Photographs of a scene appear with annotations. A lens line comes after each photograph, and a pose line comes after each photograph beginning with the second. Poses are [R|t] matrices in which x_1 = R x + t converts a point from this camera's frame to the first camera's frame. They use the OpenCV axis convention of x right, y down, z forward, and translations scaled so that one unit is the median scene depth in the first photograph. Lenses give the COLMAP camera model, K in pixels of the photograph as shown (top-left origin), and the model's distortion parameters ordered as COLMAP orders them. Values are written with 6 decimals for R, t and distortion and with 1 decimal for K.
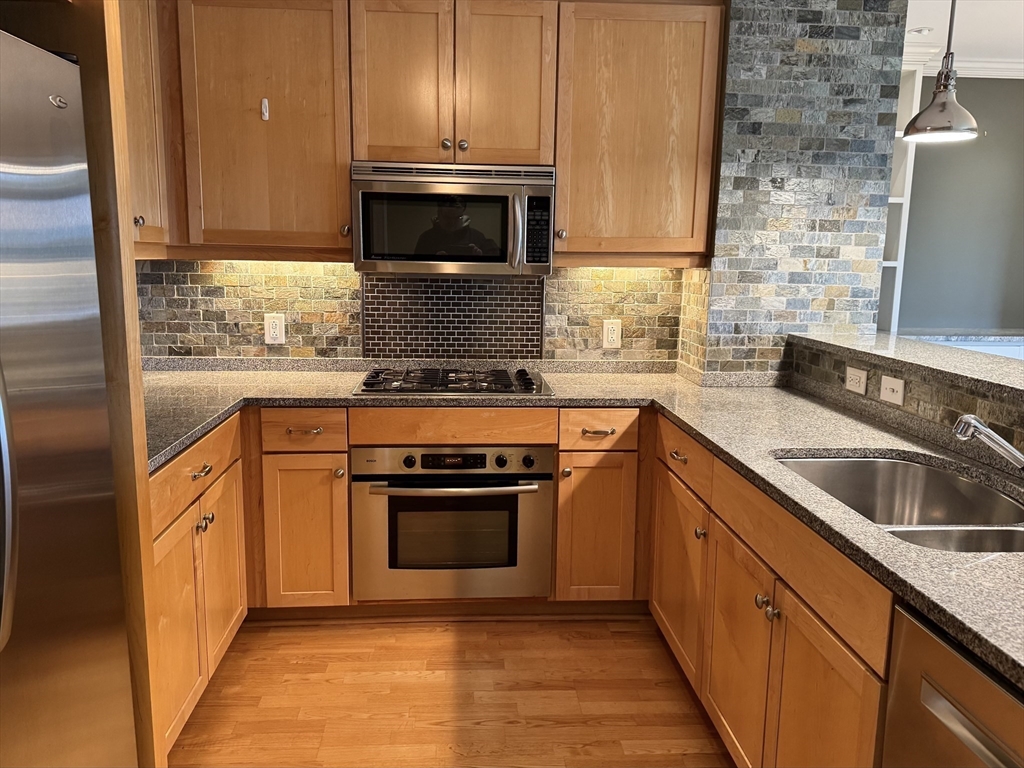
lens RADIAL K [[757.2, 0, 512.0], [0, 757.2, 384.0], [0, 0, 1]] dist [0.090018, -0.110243]
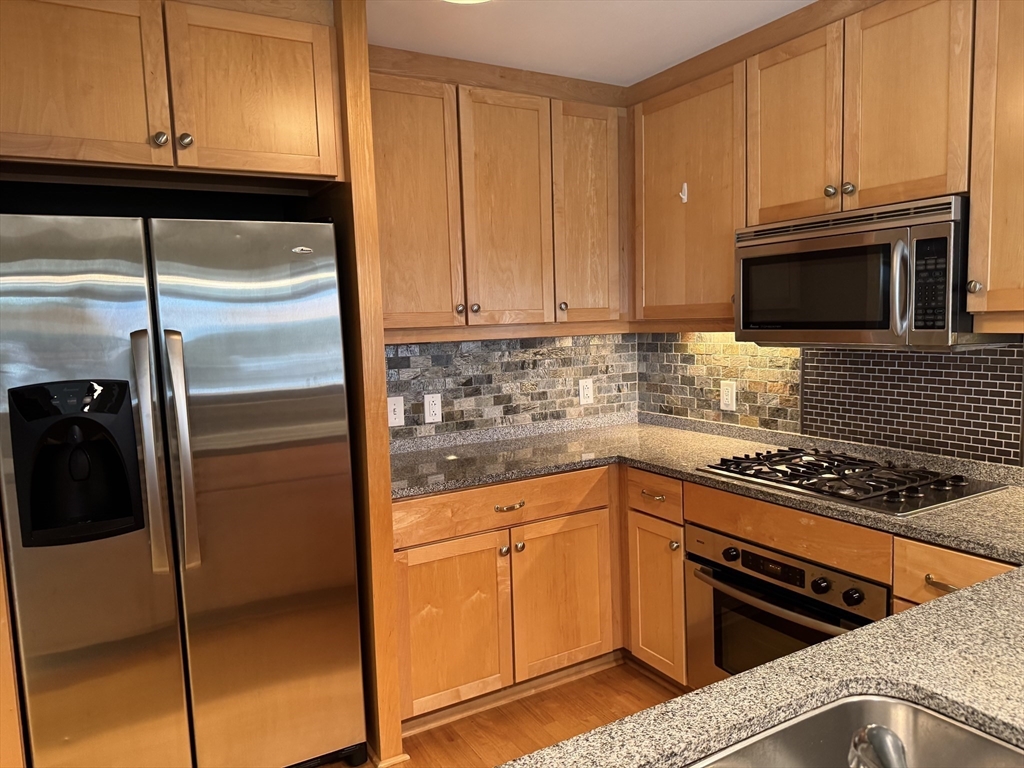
lens RADIAL K [[714.8, 0, 512.0], [0, 714.8, 384.0], [0, 0, 1]] dist [0.078660, -0.106975]
pose [[0.437846, 0.052280, -0.897528, 0.465989], [-0.105124, 0.994437, 0.006641, -0.069643], [0.892883, 0.091444, 0.440907, 0.343397]]
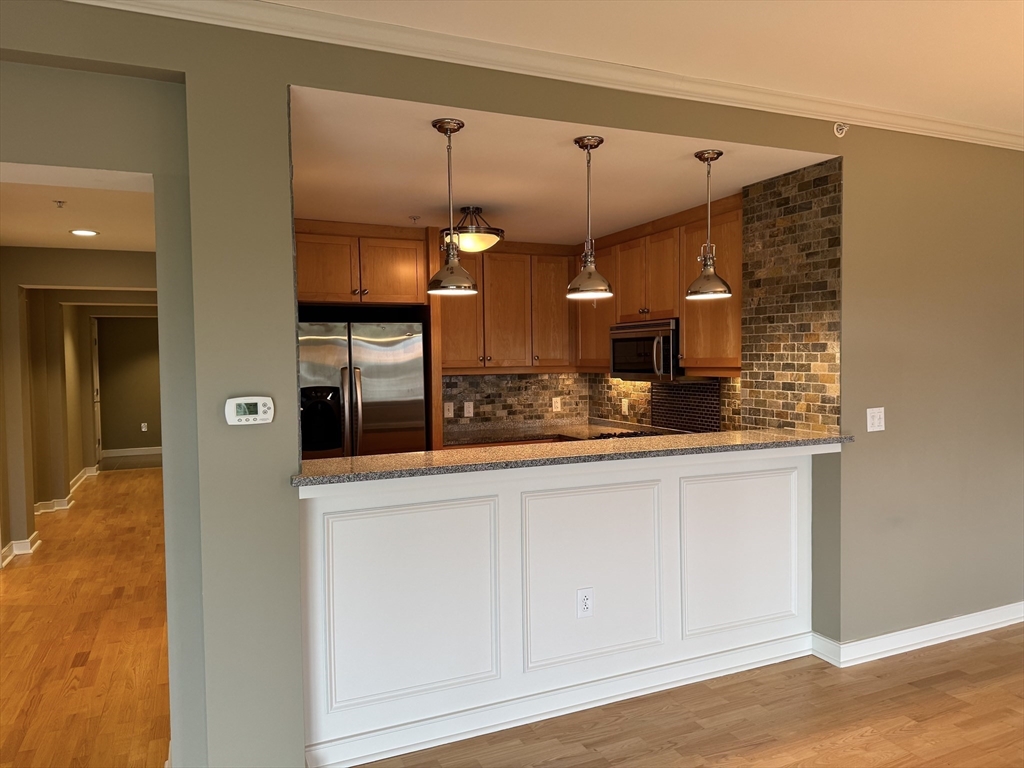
lens RADIAL K [[714.8, 0, 512.0], [0, 714.8, 384.0], [0, 0, 1]] dist [0.078660, -0.106975]
pose [[0.333507, 0.017158, -0.942591, 1.405855], [-0.133378, 0.990636, -0.029160, -0.043290], [0.933265, 0.135446, 0.332673, 0.141650]]
